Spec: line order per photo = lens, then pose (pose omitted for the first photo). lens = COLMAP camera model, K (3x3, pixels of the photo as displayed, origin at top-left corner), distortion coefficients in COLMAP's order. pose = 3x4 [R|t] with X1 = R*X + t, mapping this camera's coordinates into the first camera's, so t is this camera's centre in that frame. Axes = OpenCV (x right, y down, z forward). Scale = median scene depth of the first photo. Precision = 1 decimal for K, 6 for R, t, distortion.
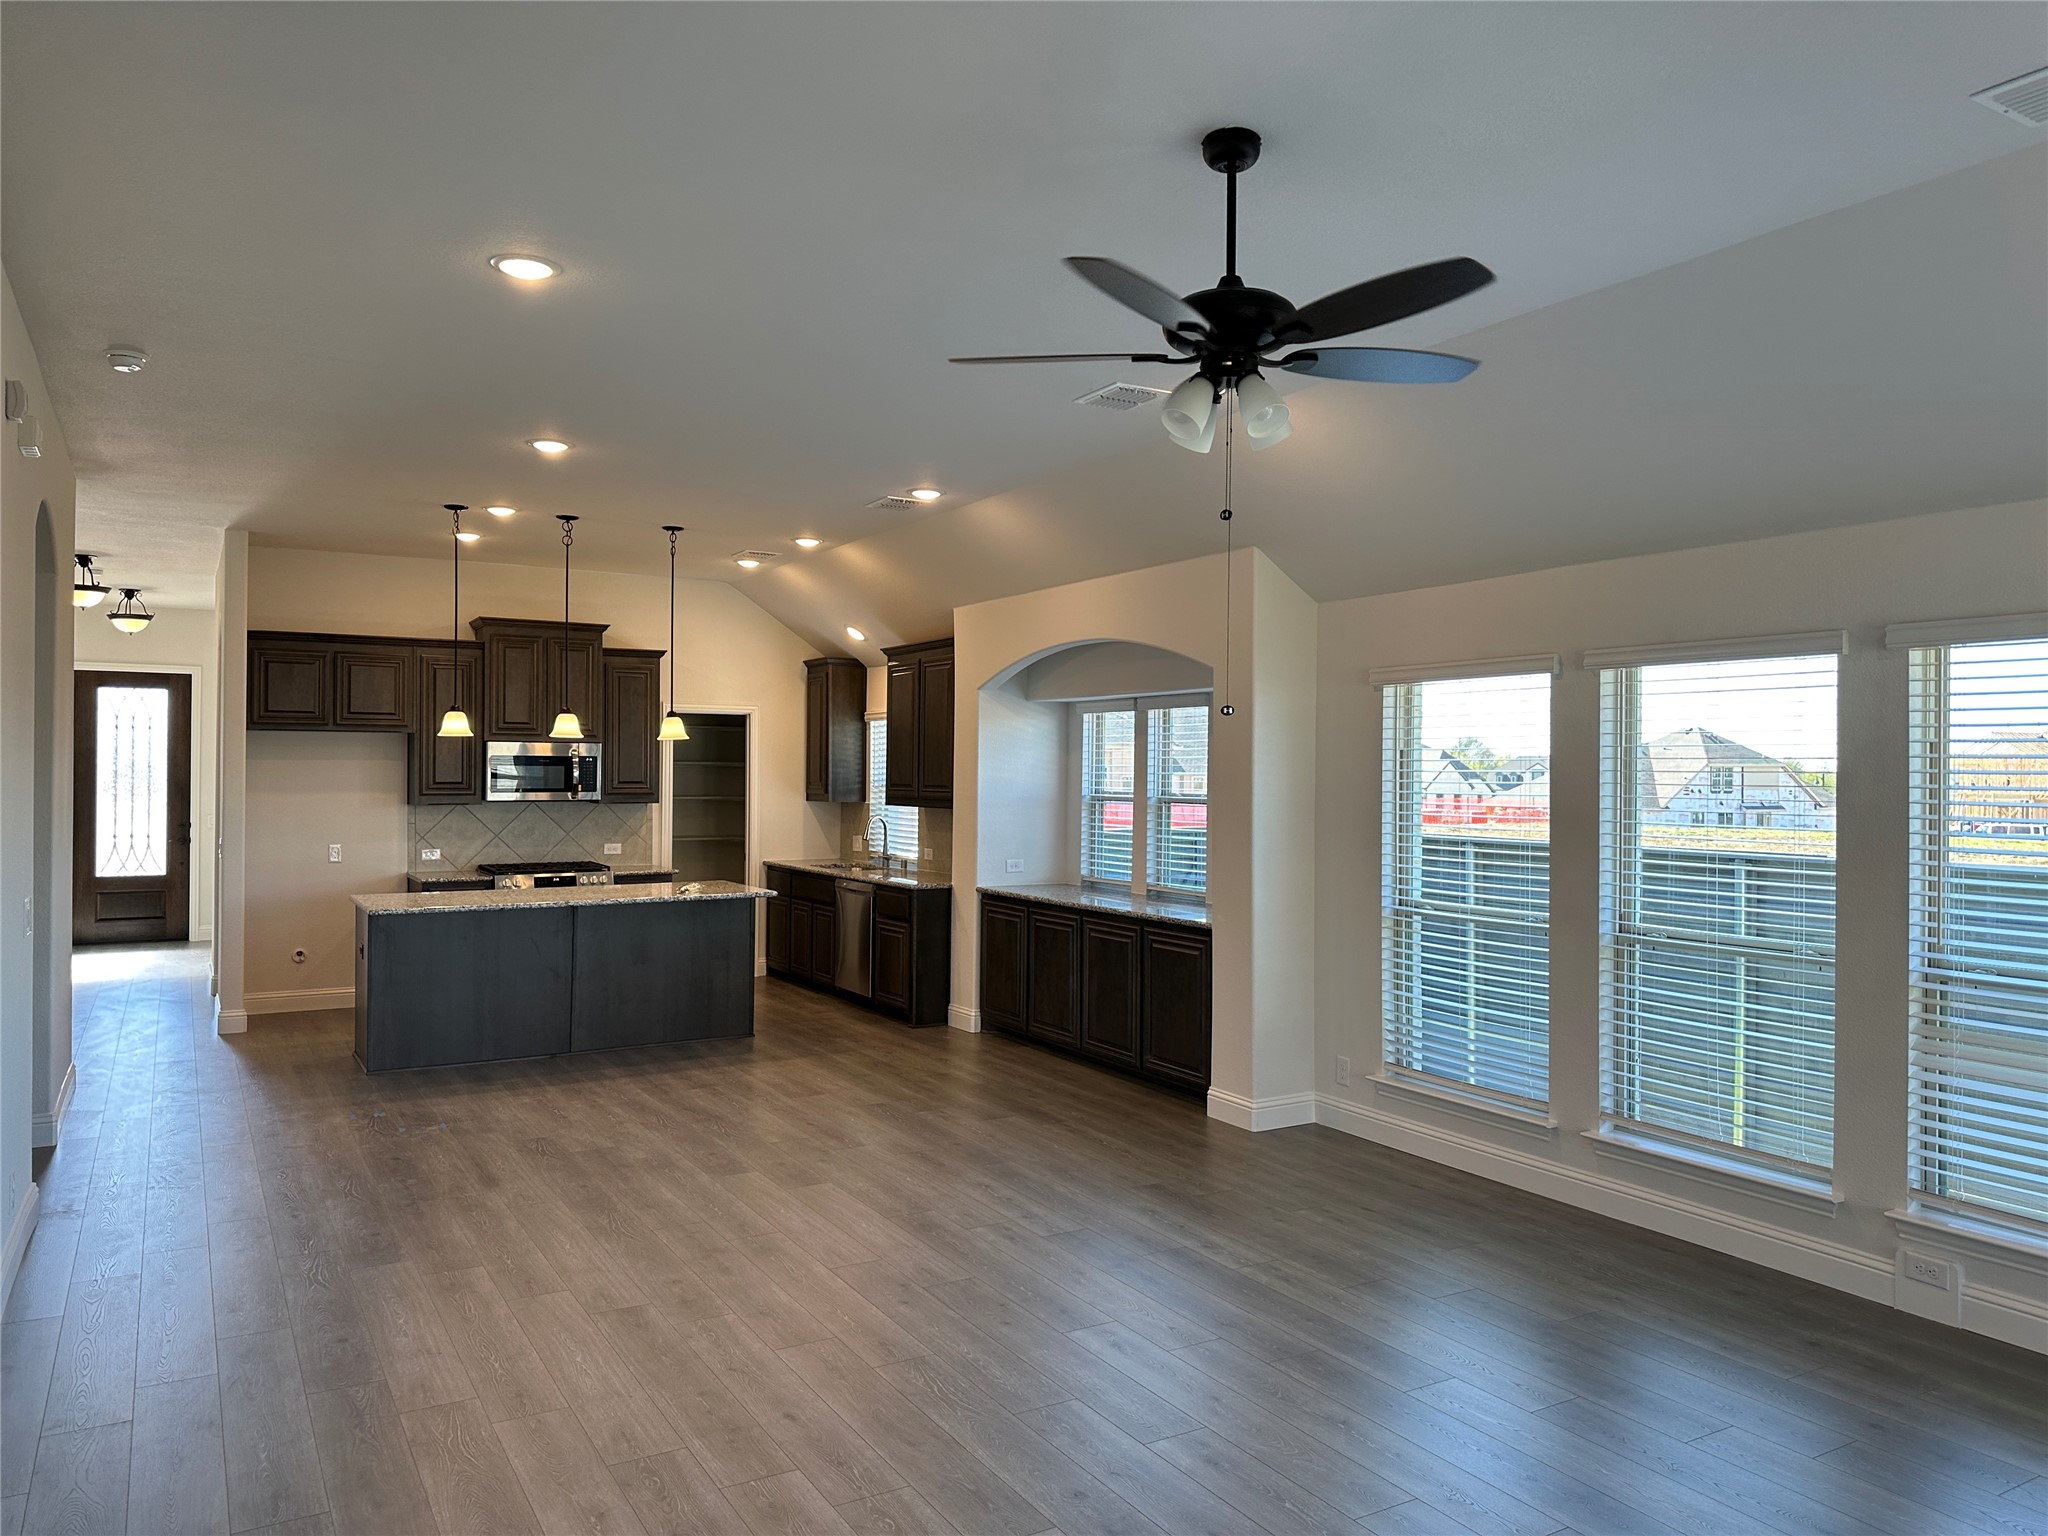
lens RADIAL K [[1442.4, 0, 1087.0], [0, 1442.4, 759.9], [0, 0, 1]] dist [0.005954, -0.000749]
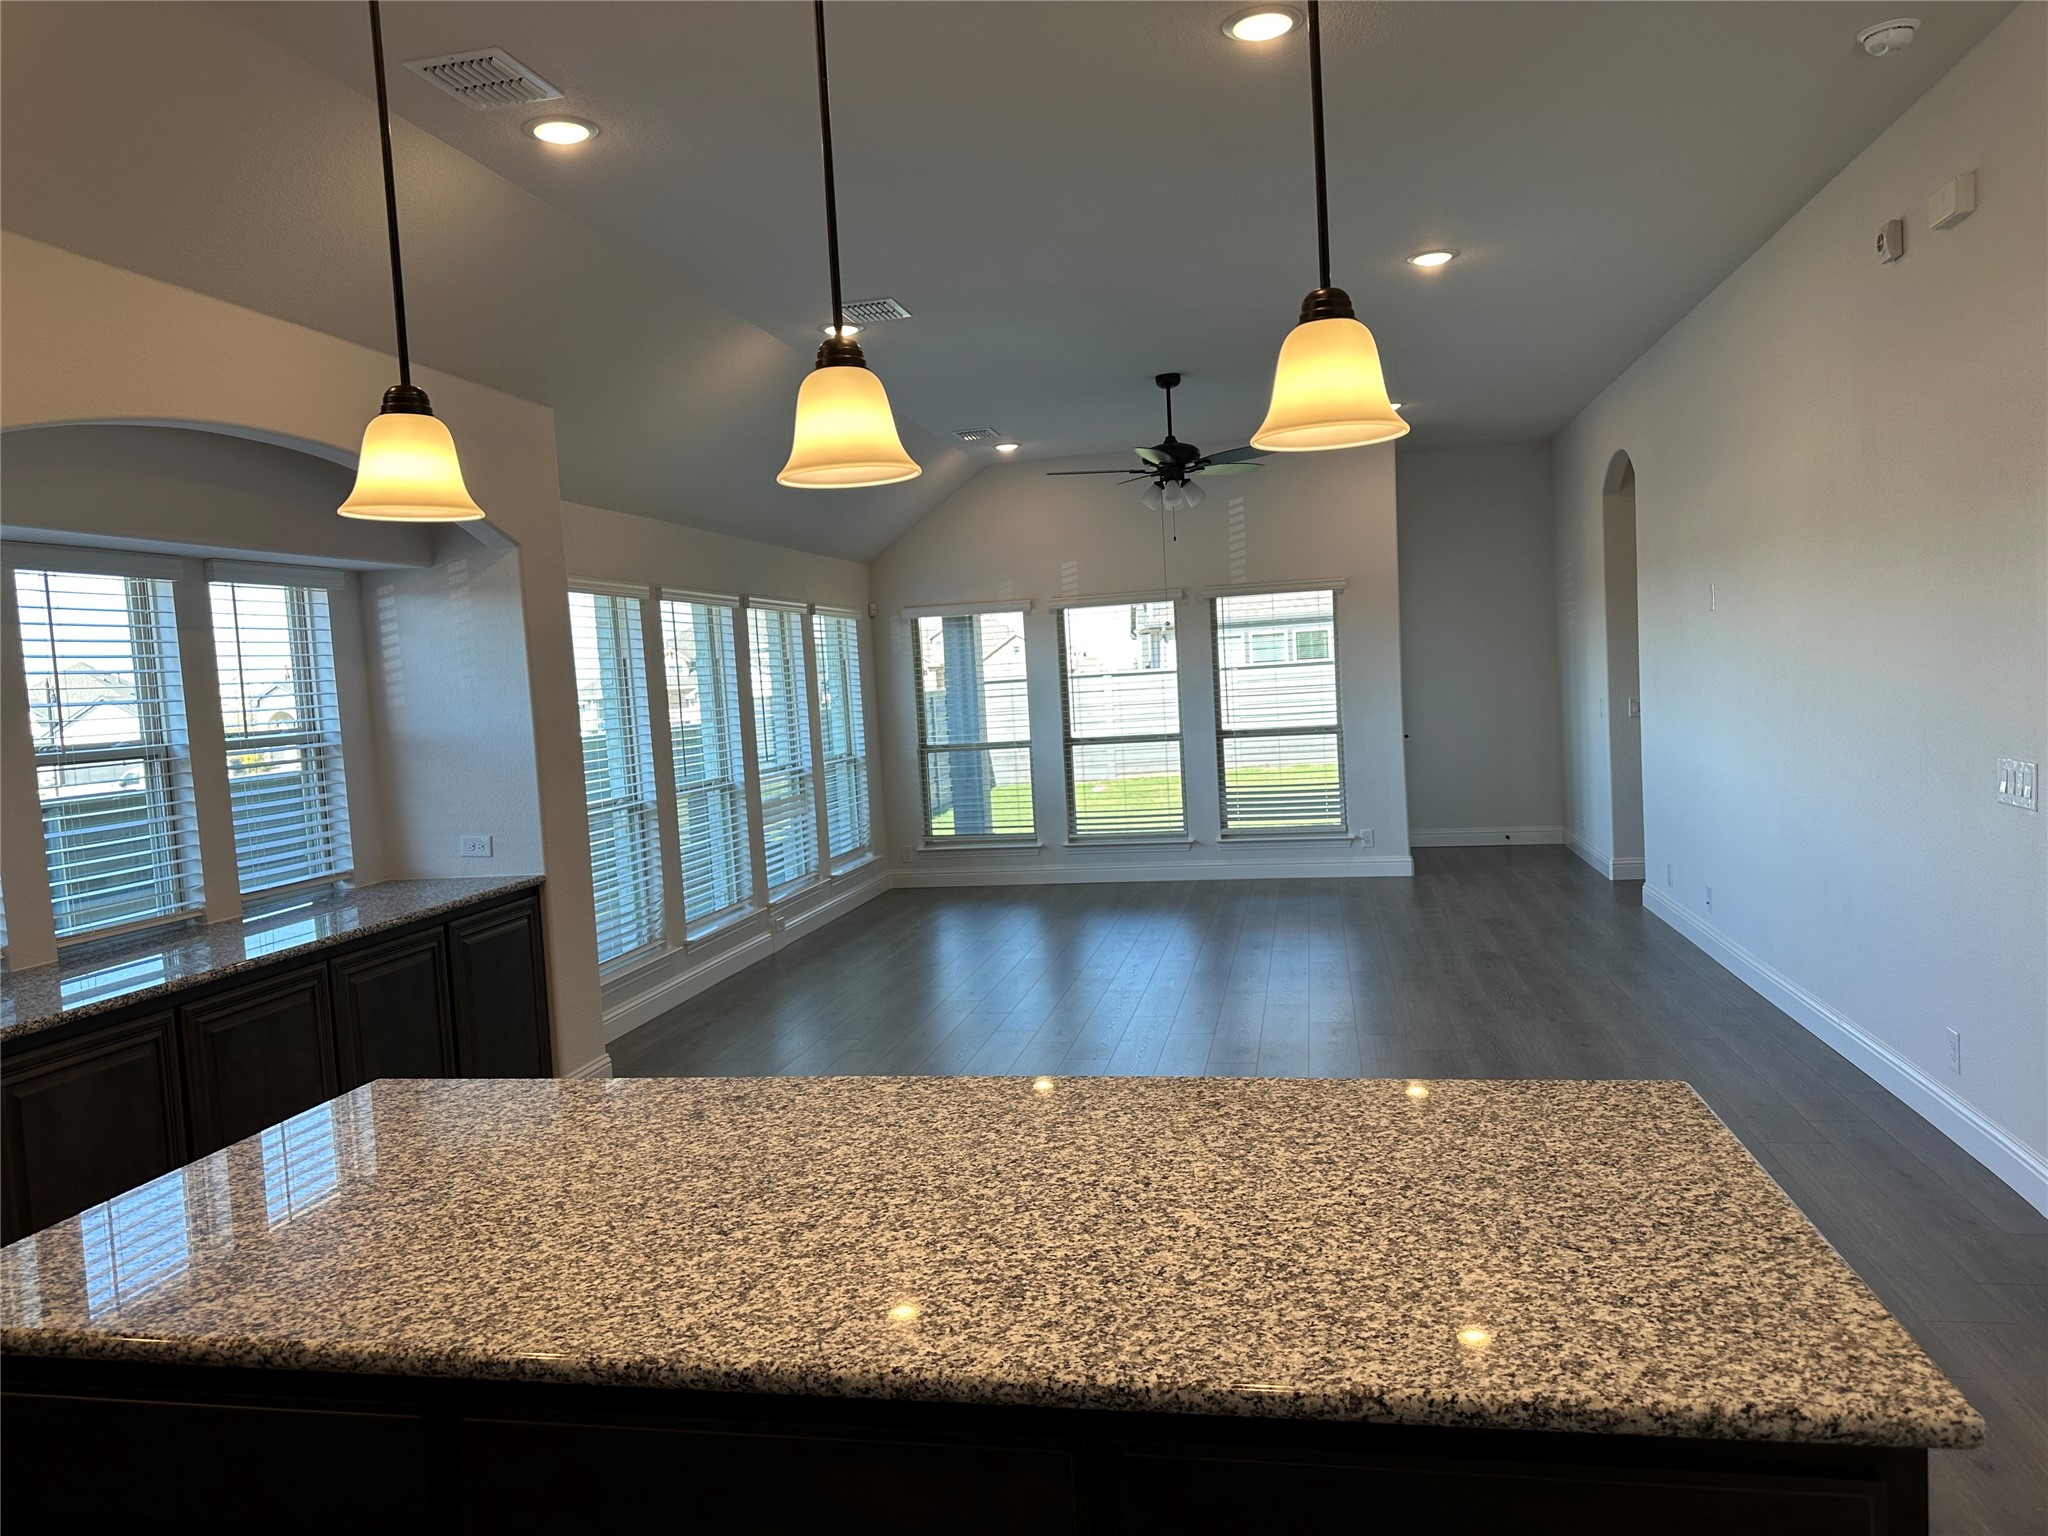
lens RADIAL K [[1448.8, 0, 981.7], [0, 1448.8, 763.9], [0, 0, 1]] dist [0.083933, -0.117914]
pose [[-0.718085, -0.010730, 0.695872, -0.426101], [0.044237, 0.997155, 0.061025, 0.010714], [-0.694548, 0.074605, -0.715568, 0.946164]]
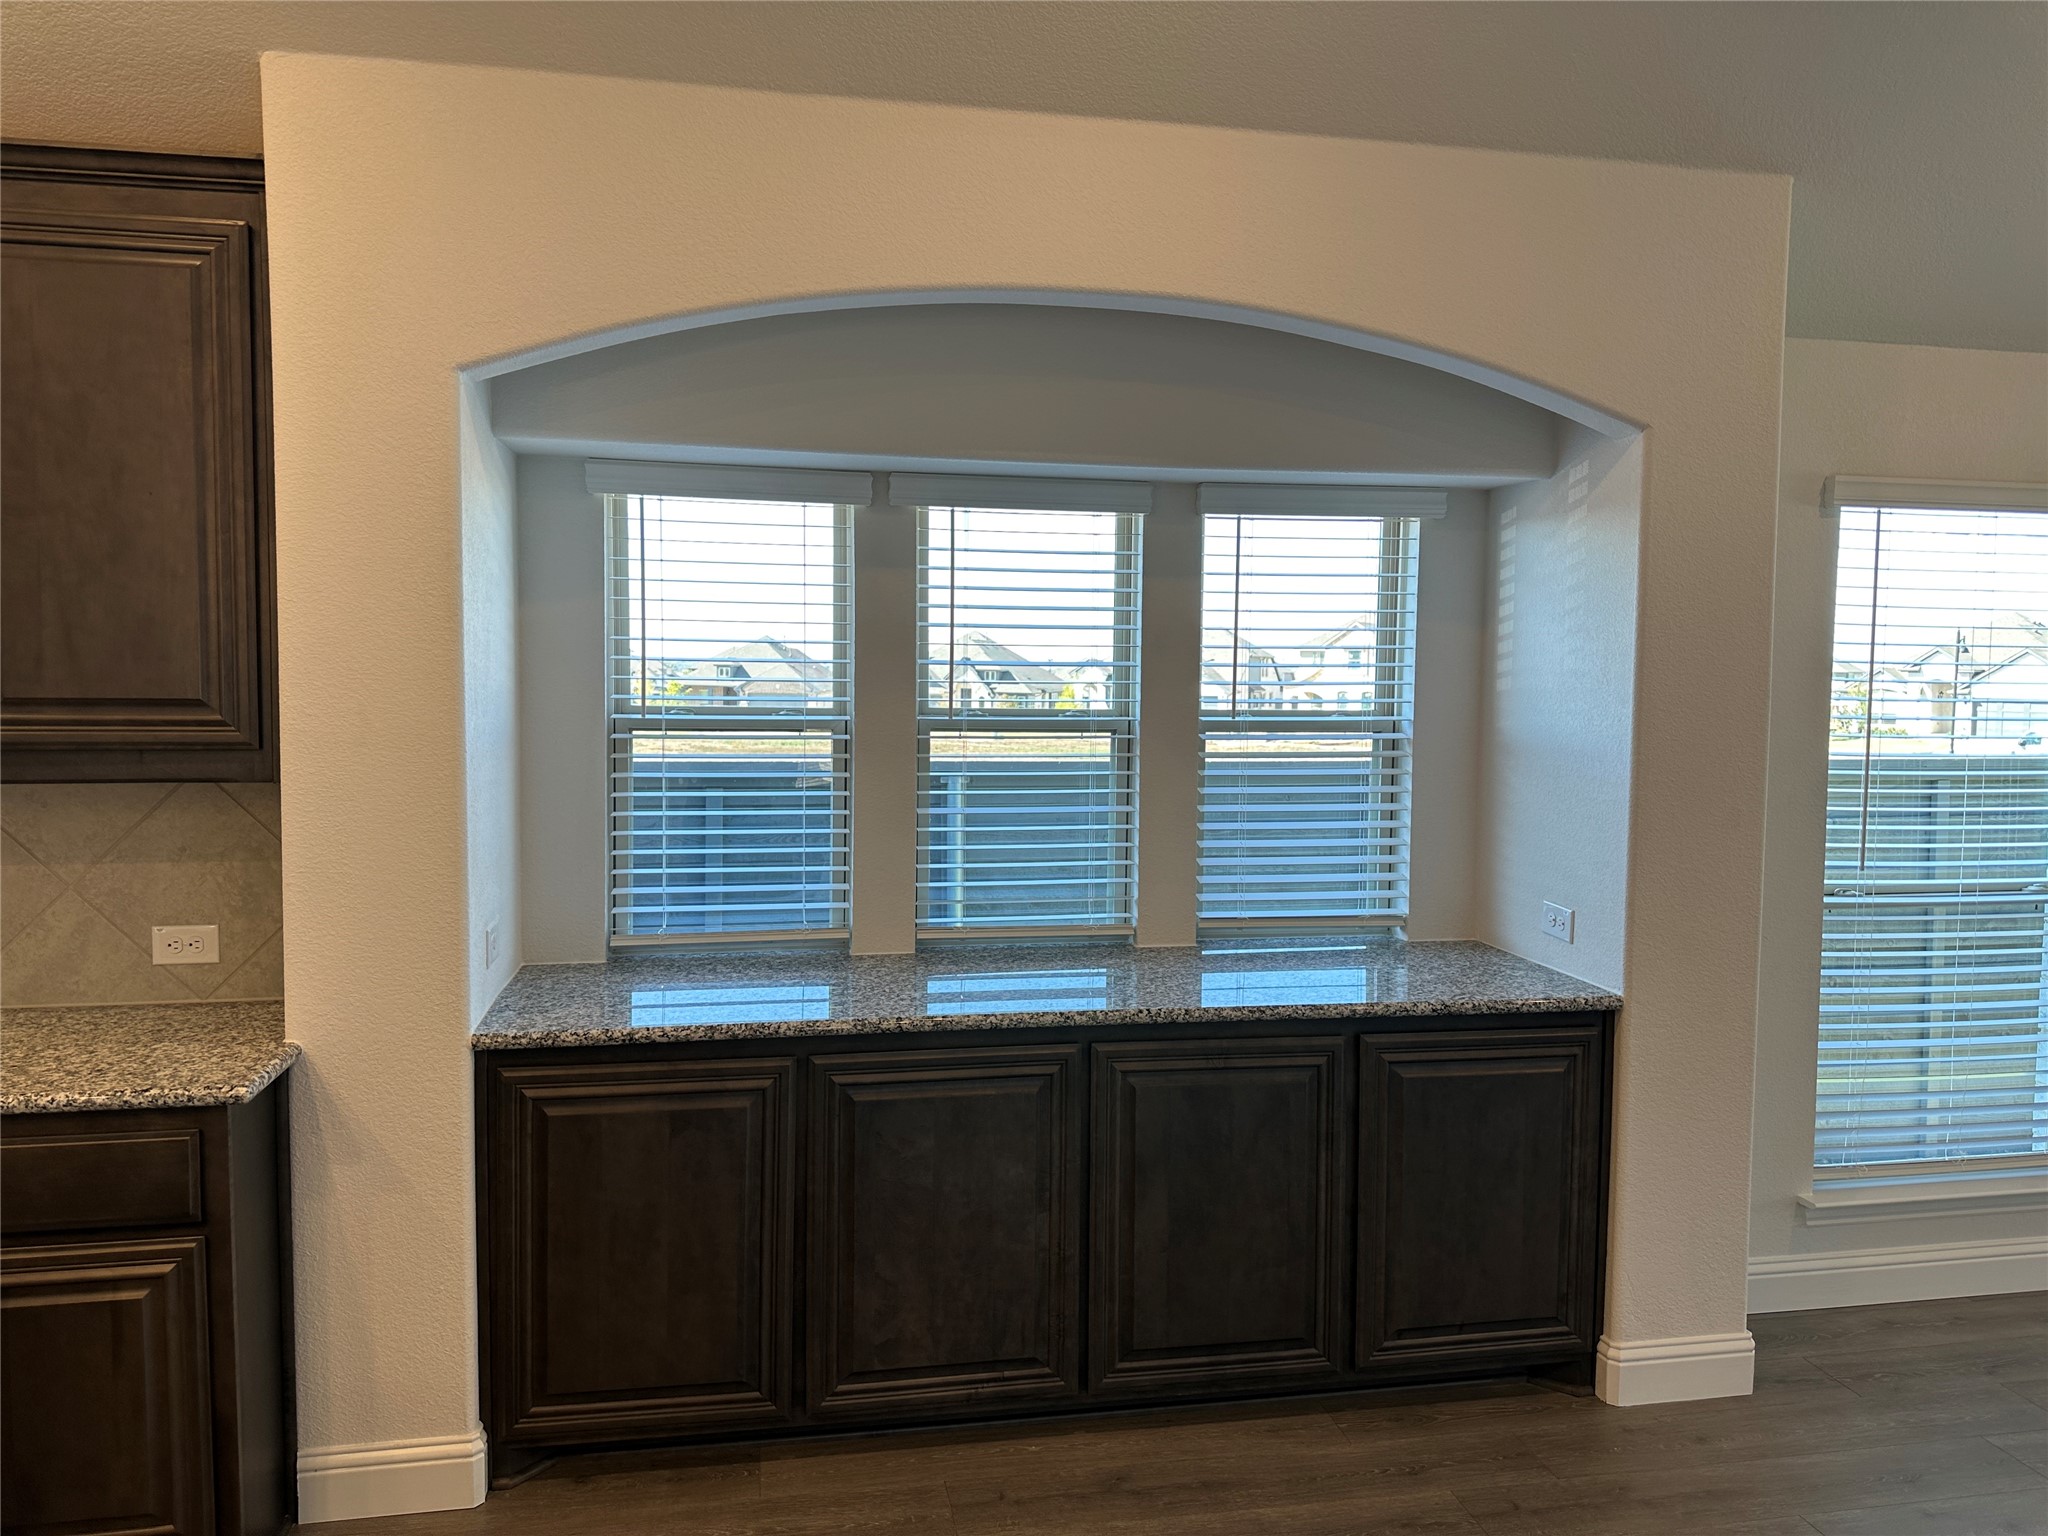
lens RADIAL K [[1448.8, 0, 981.7], [0, 1448.8, 763.9], [0, 0, 1]] dist [0.083933, -0.117914]
pose [[0.361818, -0.061301, 0.930231, -0.280374], [-0.015389, 0.997307, 0.071707, 0.007188], [-0.932122, -0.040260, 0.359900, 0.696096]]
